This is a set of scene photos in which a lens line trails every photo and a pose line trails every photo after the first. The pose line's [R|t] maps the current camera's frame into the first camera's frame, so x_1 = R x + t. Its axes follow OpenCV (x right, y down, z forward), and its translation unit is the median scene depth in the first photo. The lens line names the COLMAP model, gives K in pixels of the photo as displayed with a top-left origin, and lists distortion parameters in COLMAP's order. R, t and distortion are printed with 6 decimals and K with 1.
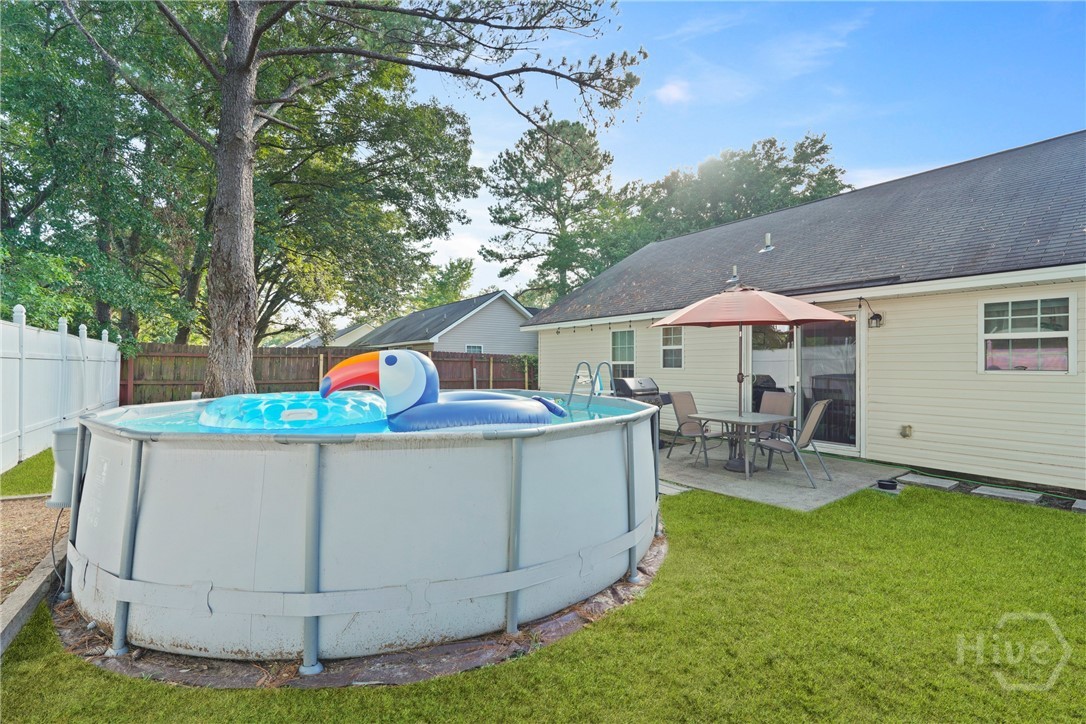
lens RADIAL K [[486.9, 0, 542.3], [0, 486.9, 364.6], [0, 0, 1]] dist [-0.015567, 0.000266]
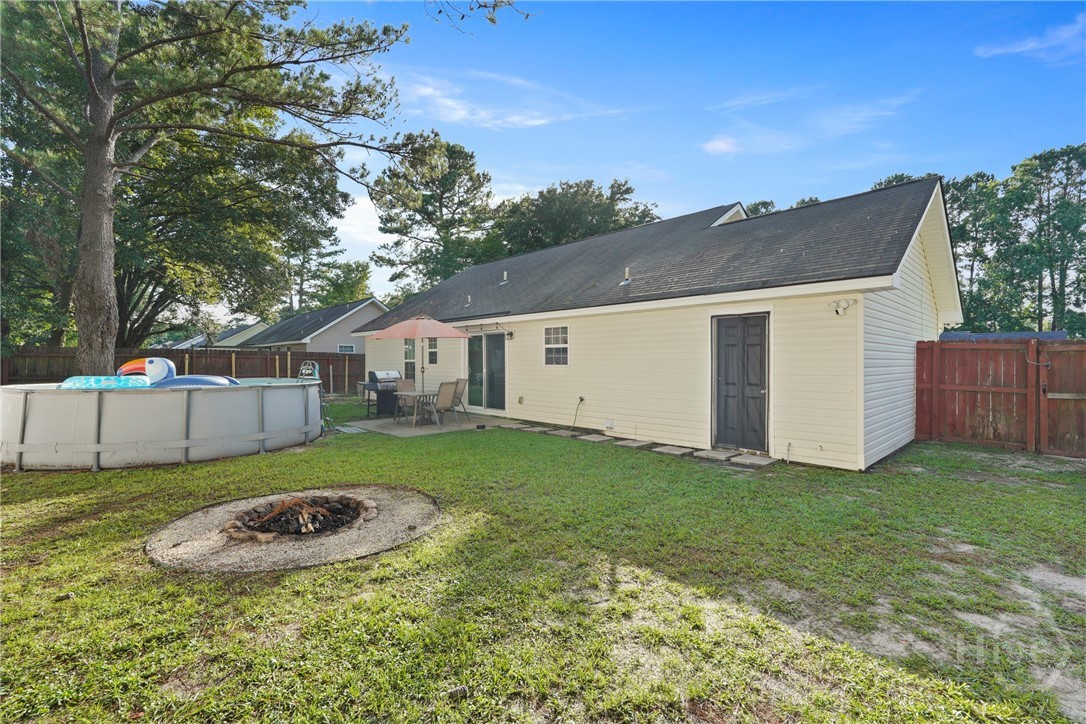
lens RADIAL K [[488.6, 0, 543.0], [0, 488.6, 362.0], [0, 0, 1]] dist [-0.000383, -0.000756]
pose [[0.990426, -0.004444, 0.137975, 0.208704], [0.004252, 0.999990, 0.001684, -0.000515], [-0.137981, -0.001081, 0.990434, -0.266297]]
